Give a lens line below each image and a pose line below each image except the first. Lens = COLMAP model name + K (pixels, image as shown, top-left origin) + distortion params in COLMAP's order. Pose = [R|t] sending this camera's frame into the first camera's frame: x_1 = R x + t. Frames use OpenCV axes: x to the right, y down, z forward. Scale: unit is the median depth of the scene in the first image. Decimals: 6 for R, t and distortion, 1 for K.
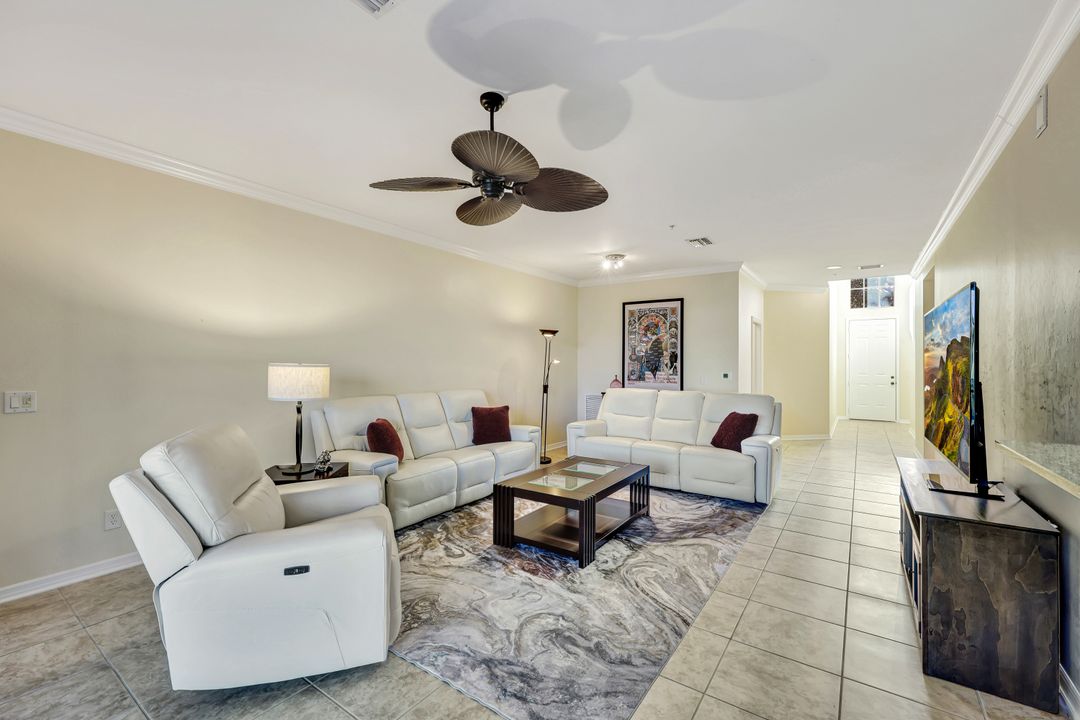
lens RADIAL K [[447.7, 0, 540.0], [0, 447.7, 360.0], [0, 0, 1]] dist [-0.000465, -0.000016]
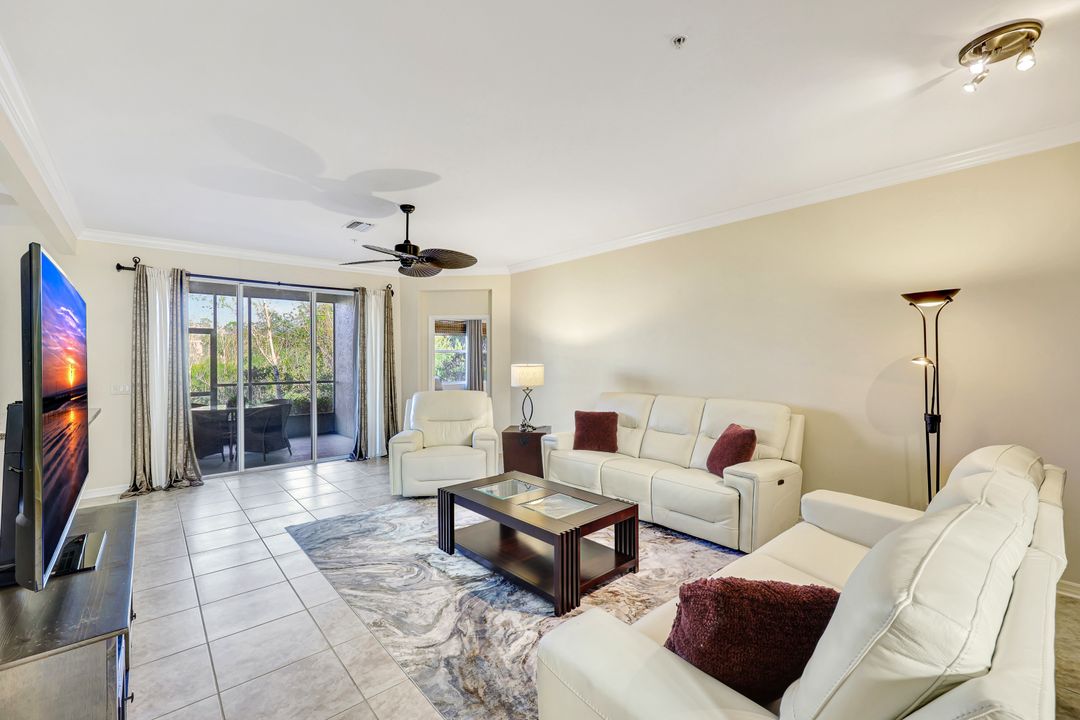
lens RADIAL K [[447.7, 0, 540.0], [0, 447.7, 360.0], [0, 0, 1]] dist [-0.000465, -0.000016]
pose [[-0.224012, 0.006794, -0.974563, 1.027458], [0.015435, 0.999875, 0.003423, -0.012657], [0.974464, -0.014275, -0.224089, 1.351794]]
